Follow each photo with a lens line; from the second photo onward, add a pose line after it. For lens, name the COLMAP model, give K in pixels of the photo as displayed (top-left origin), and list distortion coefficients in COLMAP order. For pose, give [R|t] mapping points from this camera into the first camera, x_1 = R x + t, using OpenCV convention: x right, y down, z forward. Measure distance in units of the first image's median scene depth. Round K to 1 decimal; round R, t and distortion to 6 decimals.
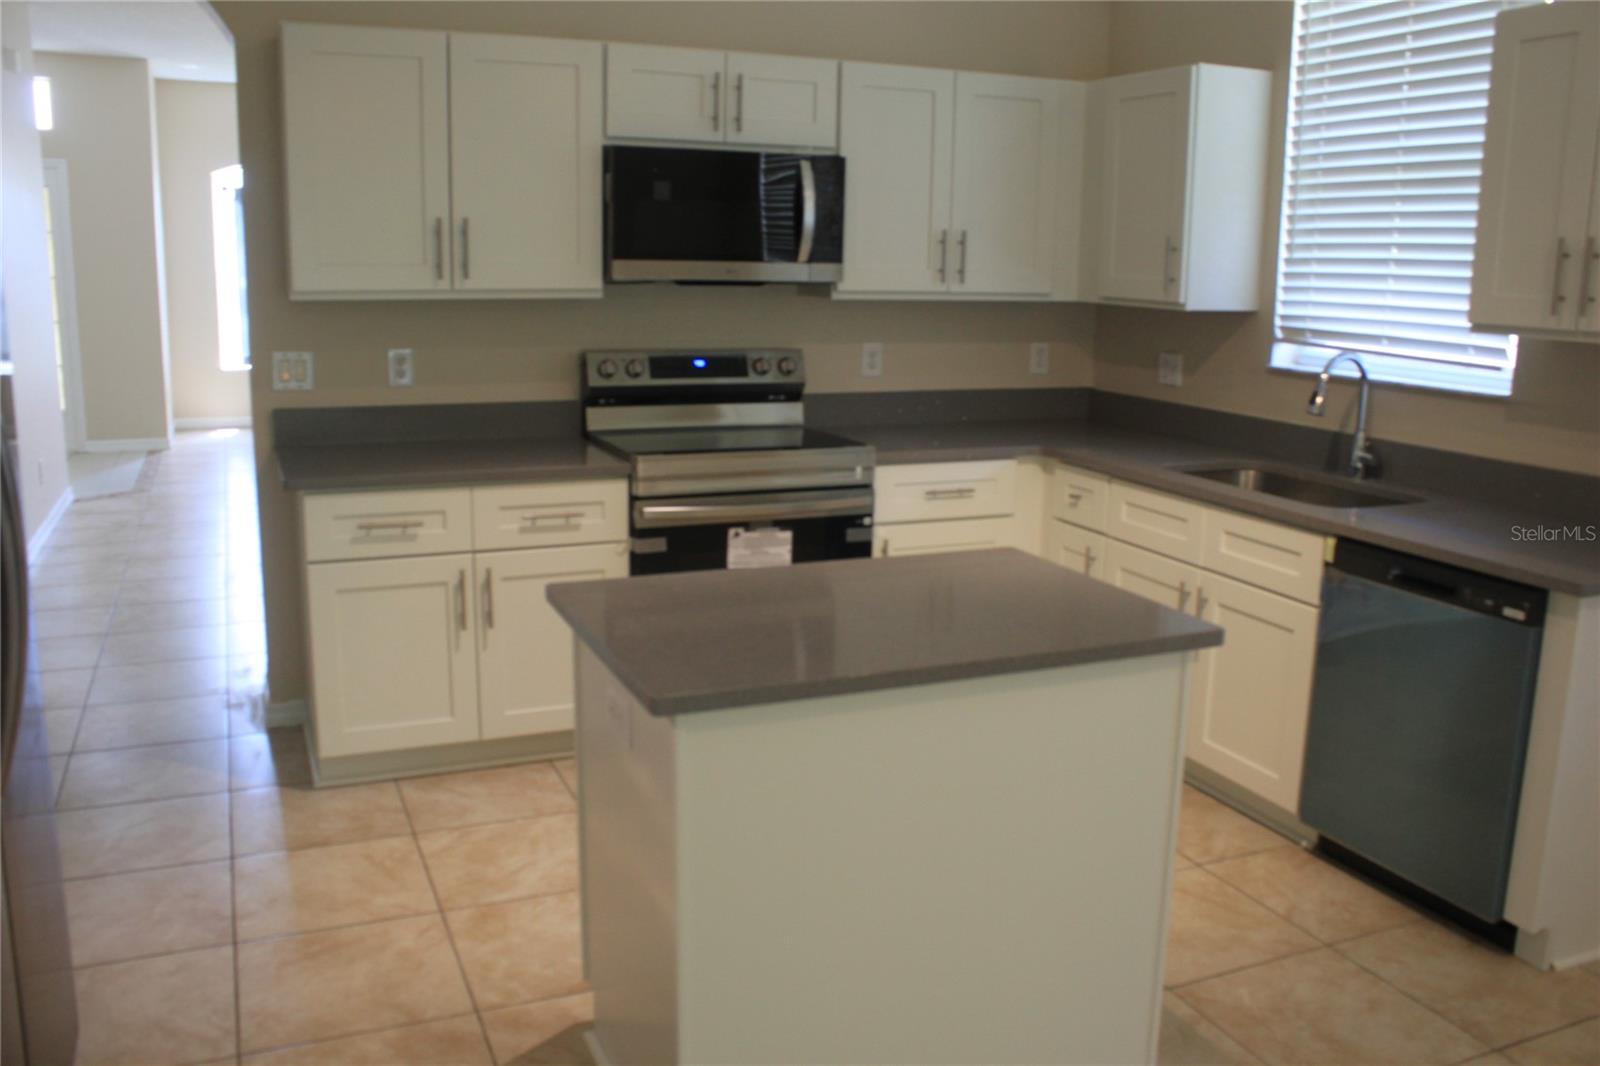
lens RADIAL K [[1336.9, 0, 806.4], [0, 1336.9, 524.2], [0, 0, 1]] dist [-0.161576, 0.147190]
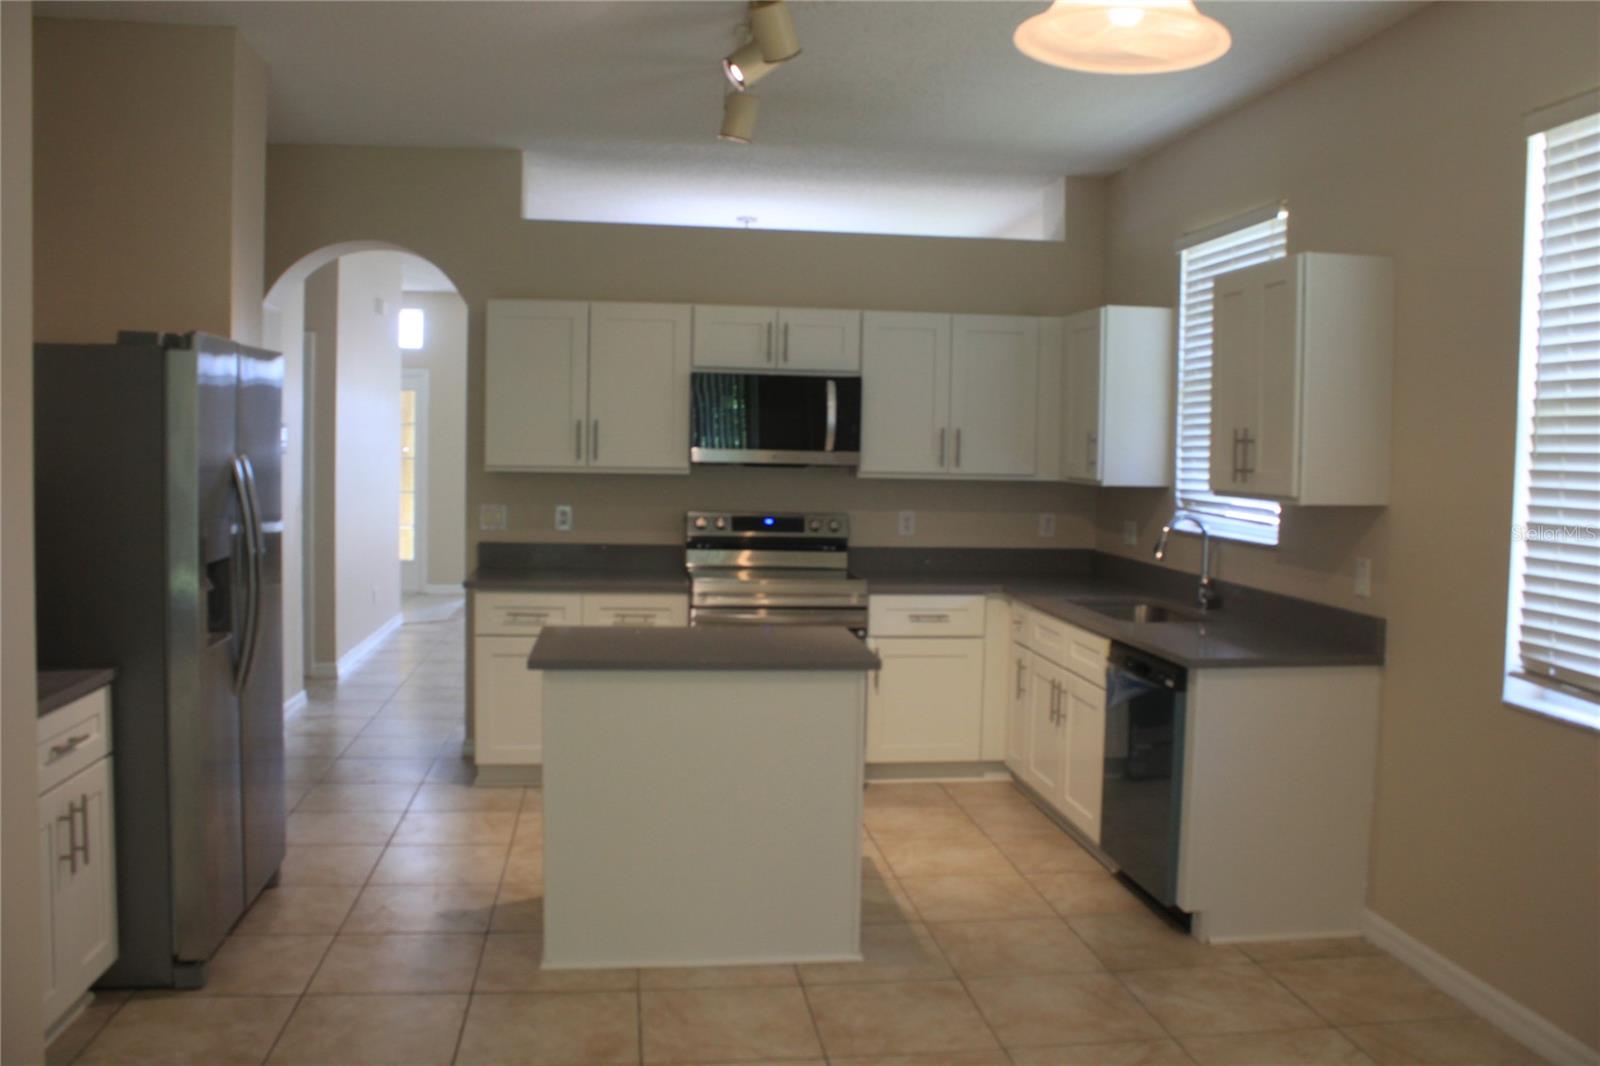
lens RADIAL K [[1336.9, 0, 806.4], [0, 1336.9, 524.2], [0, 0, 1]] dist [-0.161576, 0.147190]
pose [[0.962349, 0.017838, -0.271231, 0.370827], [-0.056956, 0.988926, -0.137047, 0.079999], [0.265783, 0.147335, 0.952708, -0.368225]]
